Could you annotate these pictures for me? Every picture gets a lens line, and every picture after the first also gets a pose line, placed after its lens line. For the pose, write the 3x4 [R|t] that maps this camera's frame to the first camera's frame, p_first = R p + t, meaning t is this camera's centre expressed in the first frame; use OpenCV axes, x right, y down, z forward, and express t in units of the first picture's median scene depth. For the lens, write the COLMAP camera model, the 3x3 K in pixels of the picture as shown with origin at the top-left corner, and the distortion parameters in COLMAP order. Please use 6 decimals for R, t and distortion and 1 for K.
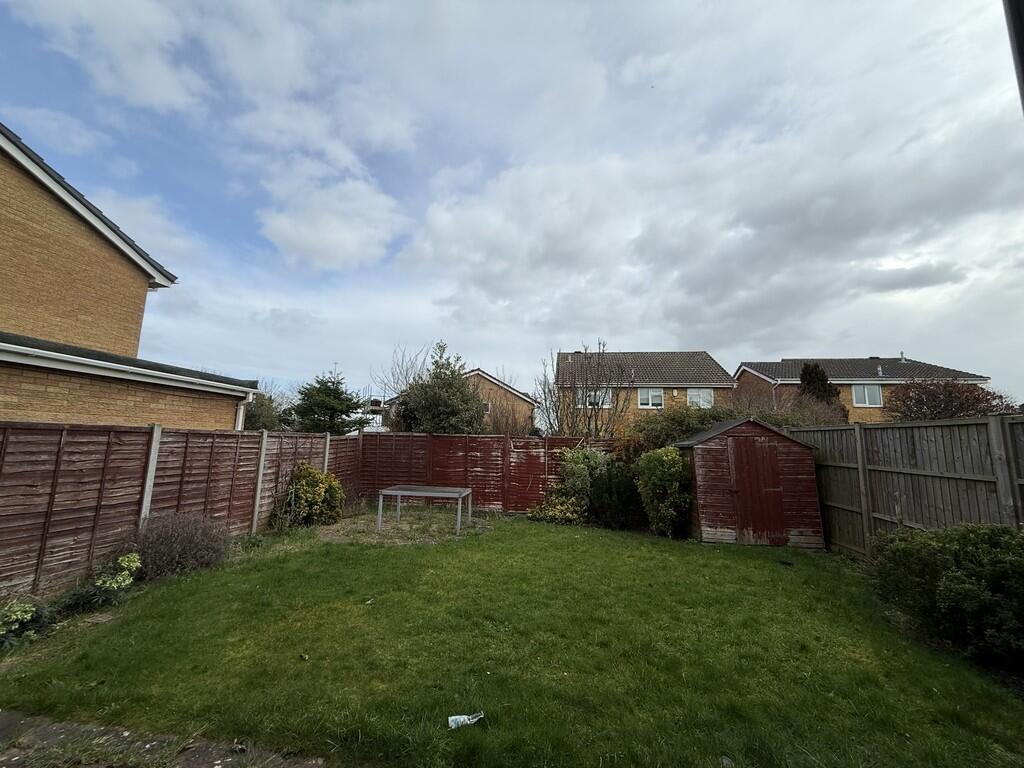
lens RADIAL K [[407.0, 0, 509.3], [0, 407.0, 384.3], [0, 0, 1]] dist [0.002196, 0.000068]
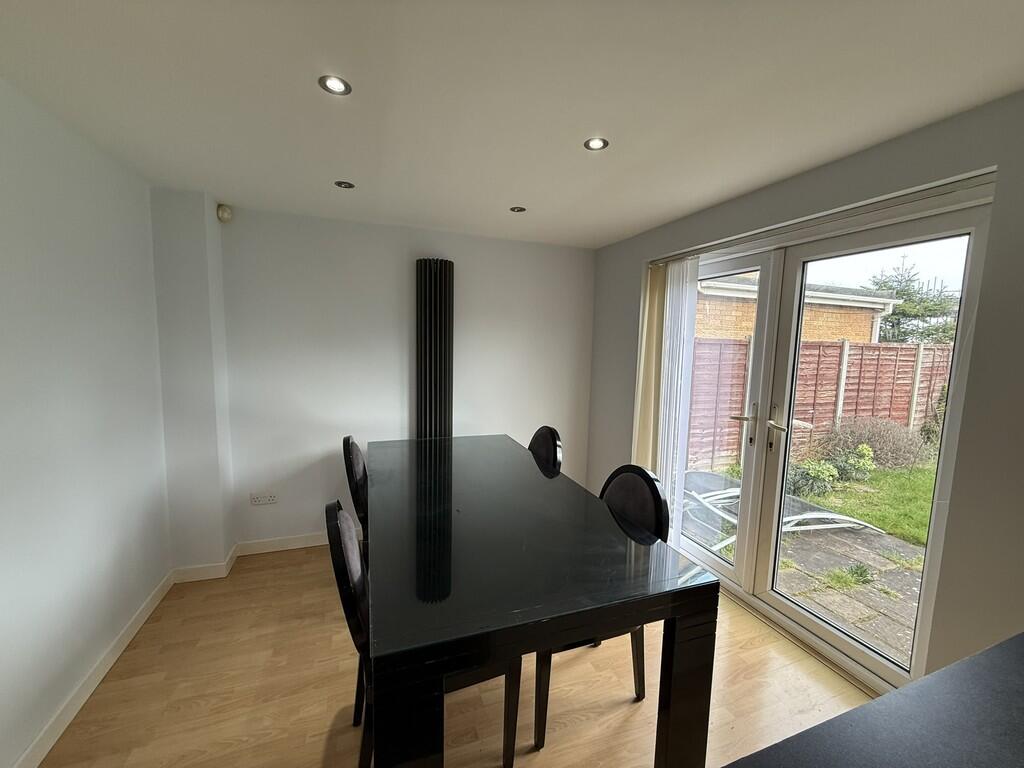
lens RADIAL K [[407.0, 0, 510.2], [0, 407.0, 385.1], [0, 0, 1]] dist [0.002196, 0.000068]
pose [[0.479282, 0.079466, -0.874056, -0.273598], [0.116086, 0.981403, 0.152881, -0.056334], [0.869950, -0.174739, 0.461144, -0.350116]]
